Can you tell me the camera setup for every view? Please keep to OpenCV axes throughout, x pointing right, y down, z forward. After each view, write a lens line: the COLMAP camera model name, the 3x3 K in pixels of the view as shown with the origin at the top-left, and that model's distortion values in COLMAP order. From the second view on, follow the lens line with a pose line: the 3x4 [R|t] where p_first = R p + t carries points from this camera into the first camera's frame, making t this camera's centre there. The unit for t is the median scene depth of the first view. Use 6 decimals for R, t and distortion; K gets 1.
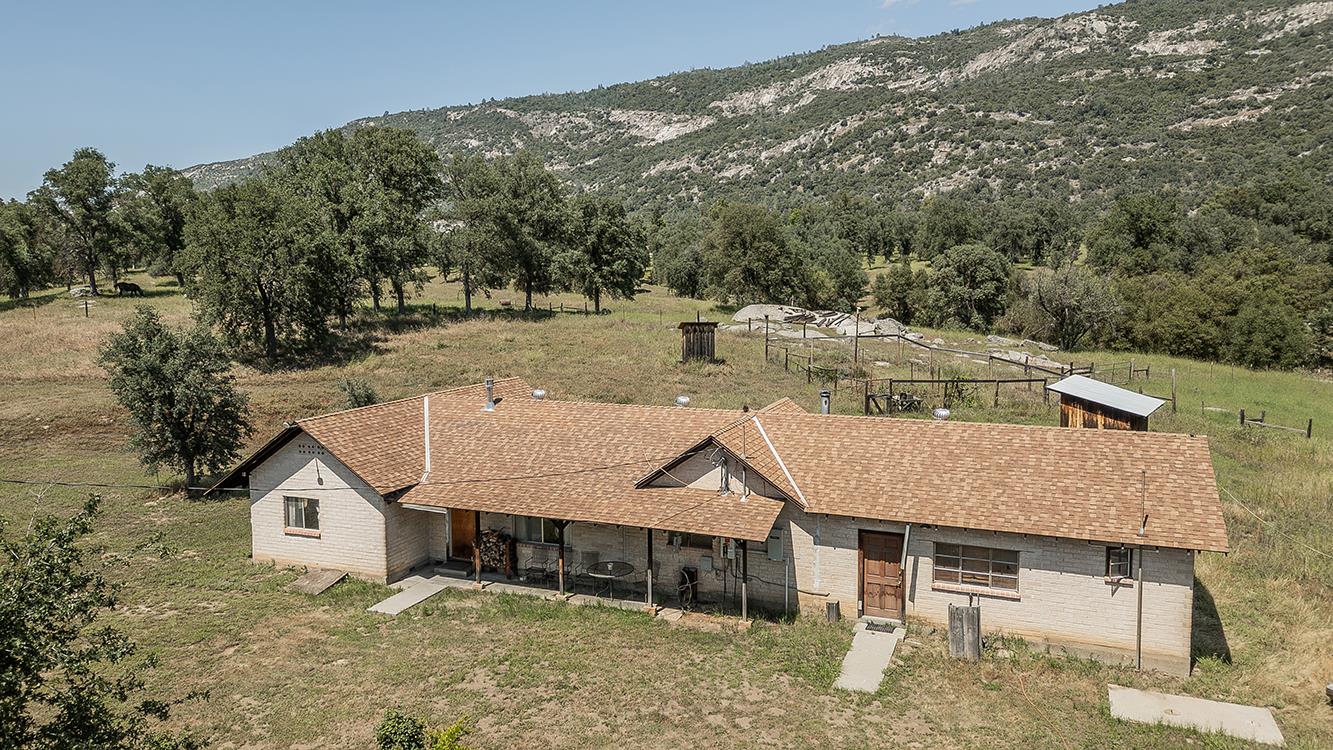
lens RADIAL K [[929.1, 0, 663.9], [0, 929.1, 375.7], [0, 0, 1]] dist [0.075780, -0.045300]
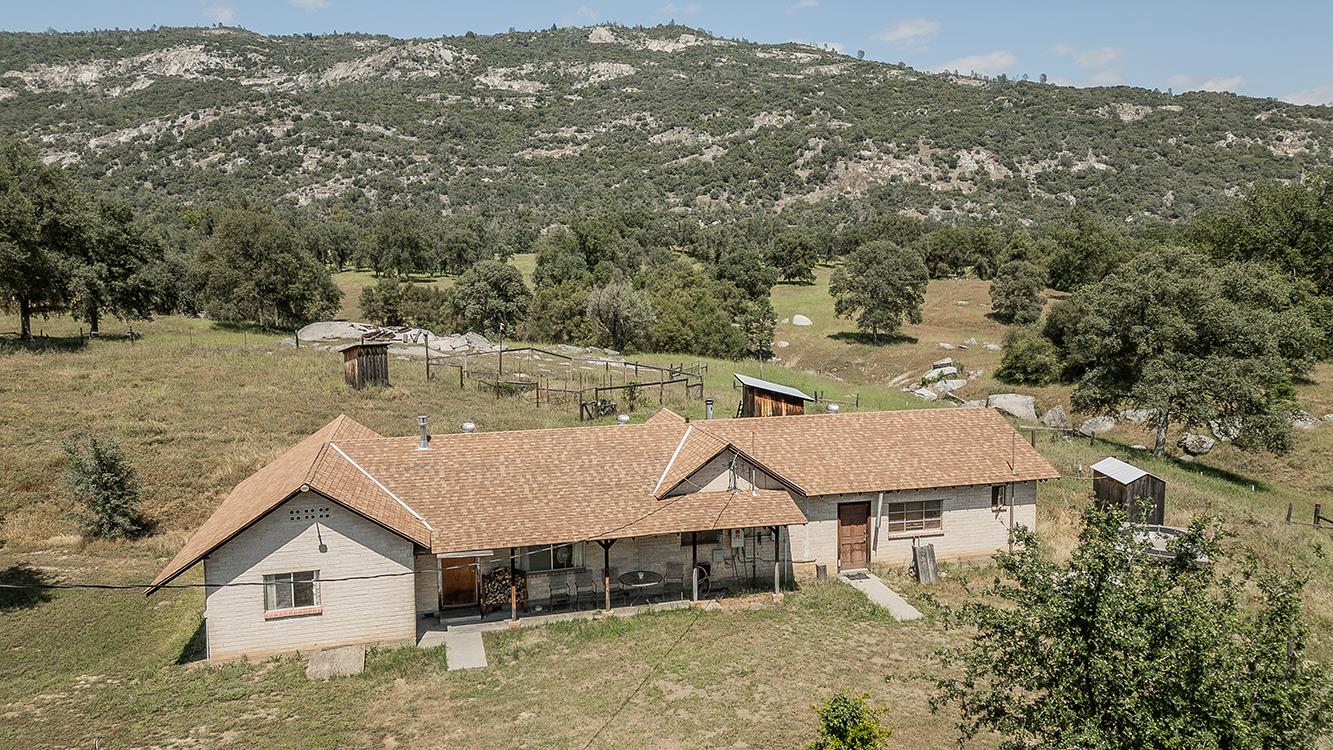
lens RADIAL K [[929.1, 0, 663.9], [0, 929.1, 375.7], [0, 0, 1]] dist [0.075780, -0.045300]
pose [[0.798609, -0.066127, 0.598207, -0.011605], [0.071268, 0.997343, 0.015105, -0.000713], [-0.597616, 0.030570, 0.801199, 0.001936]]
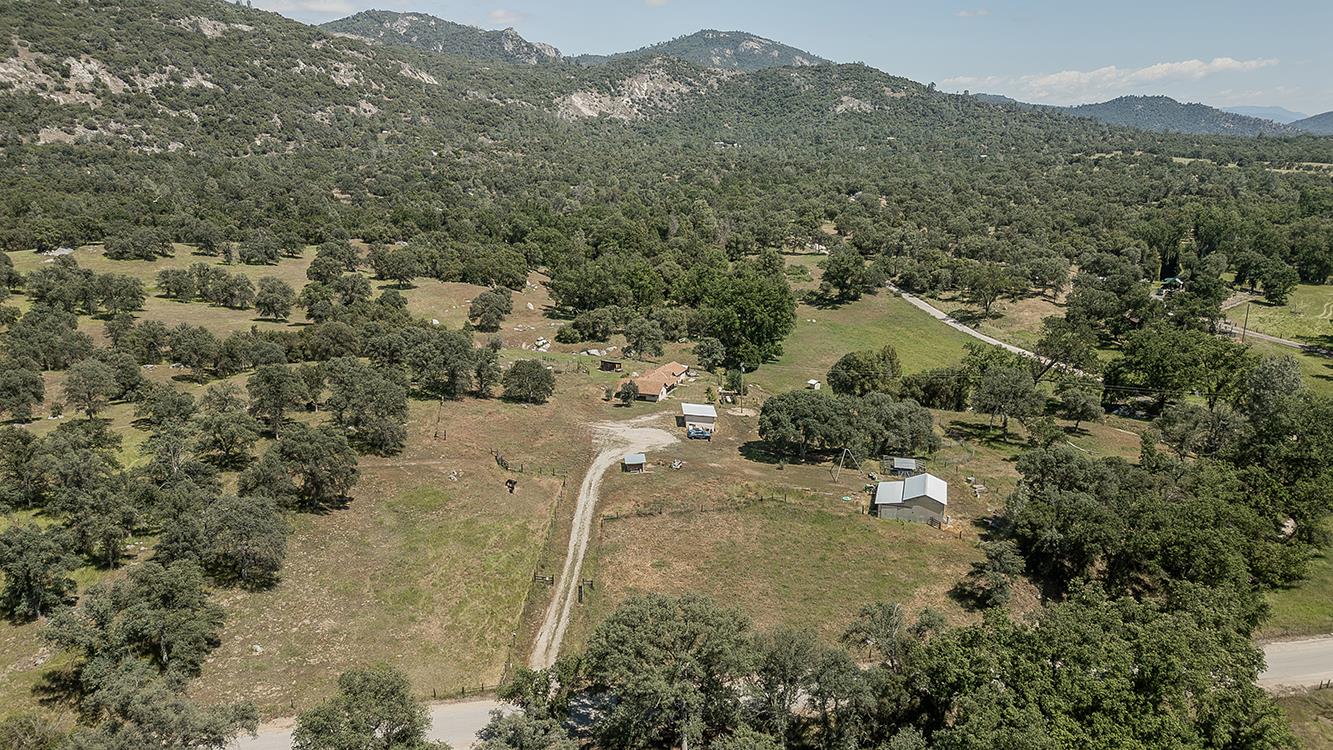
lens RADIAL K [[929.1, 0, 663.9], [0, 929.1, 375.7], [0, 0, 1]] dist [0.075780, -0.045300]
pose [[-0.017676, -0.235002, 0.971834, -0.165539], [0.112874, 0.965303, 0.235476, -0.038664], [-0.993452, 0.113857, 0.009463, 0.016338]]
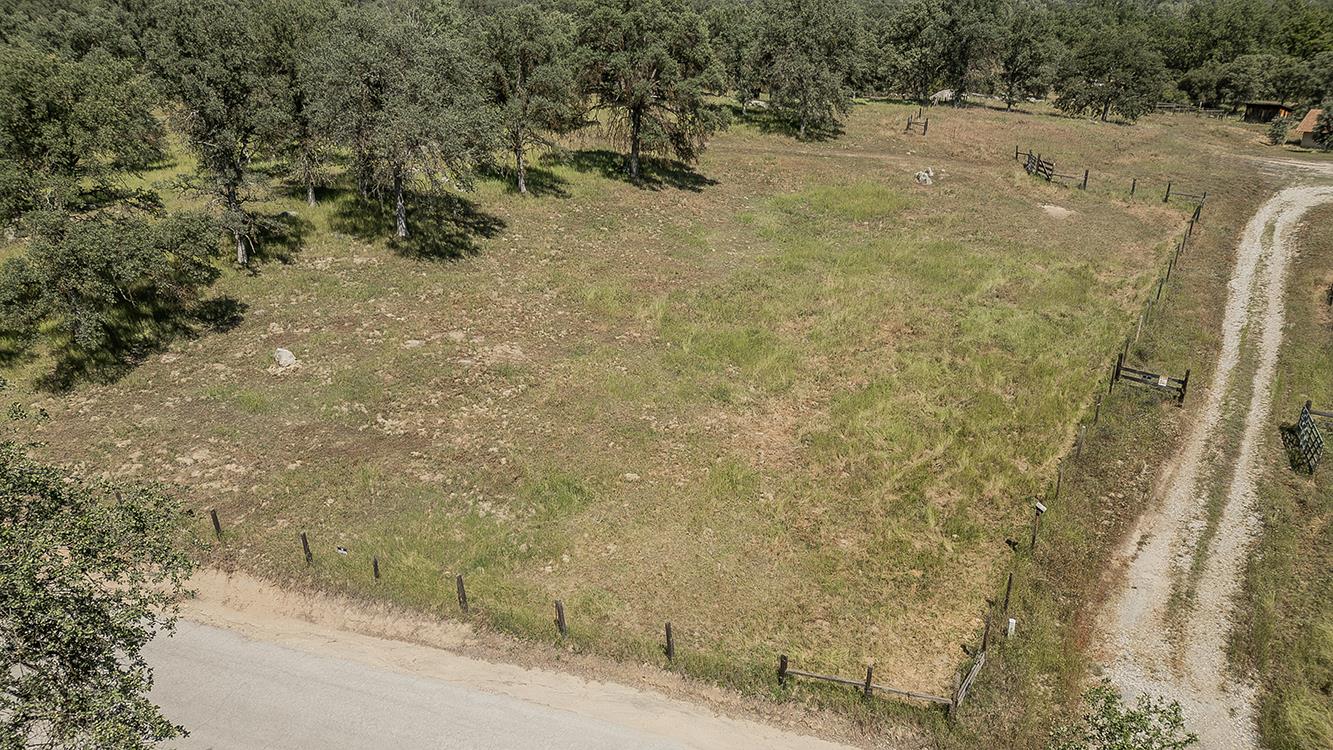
lens RADIAL K [[926.6, 0, 663.7], [0, 926.6, 373.8], [0, 0, 1]] dist [0.080911, -0.049363]
pose [[0.501668, -0.286771, 0.816145, -0.107496], [0.093731, 0.955919, 0.278270, -0.006302], [-0.859968, -0.063101, 0.506433, 0.030456]]
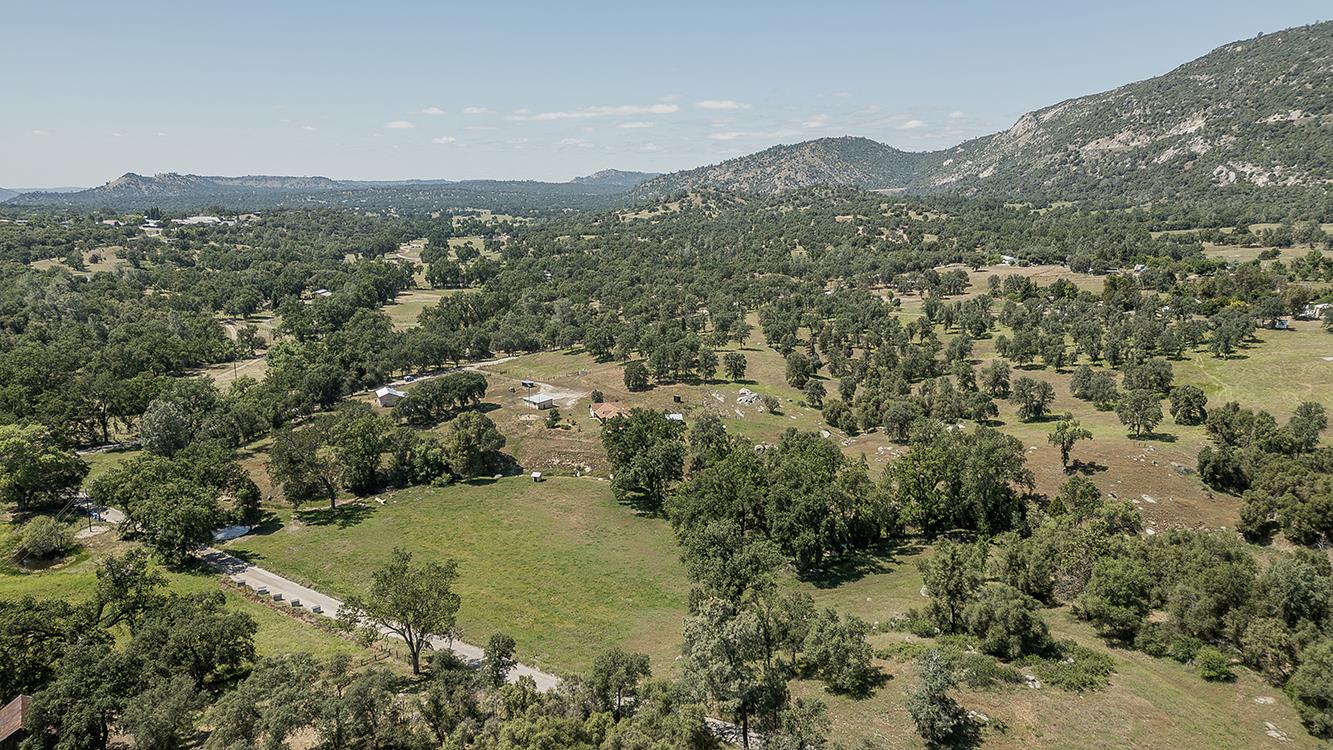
lens RADIAL K [[922.2, 0, 666.5], [0, 922.2, 375.0], [0, 0, 1]] dist [0.083453, -0.052206]
pose [[0.644188, 0.162930, -0.747312, 0.175087], [-0.095515, 0.986536, 0.132751, -0.038528], [0.758880, -0.014137, 0.651077, -0.117033]]
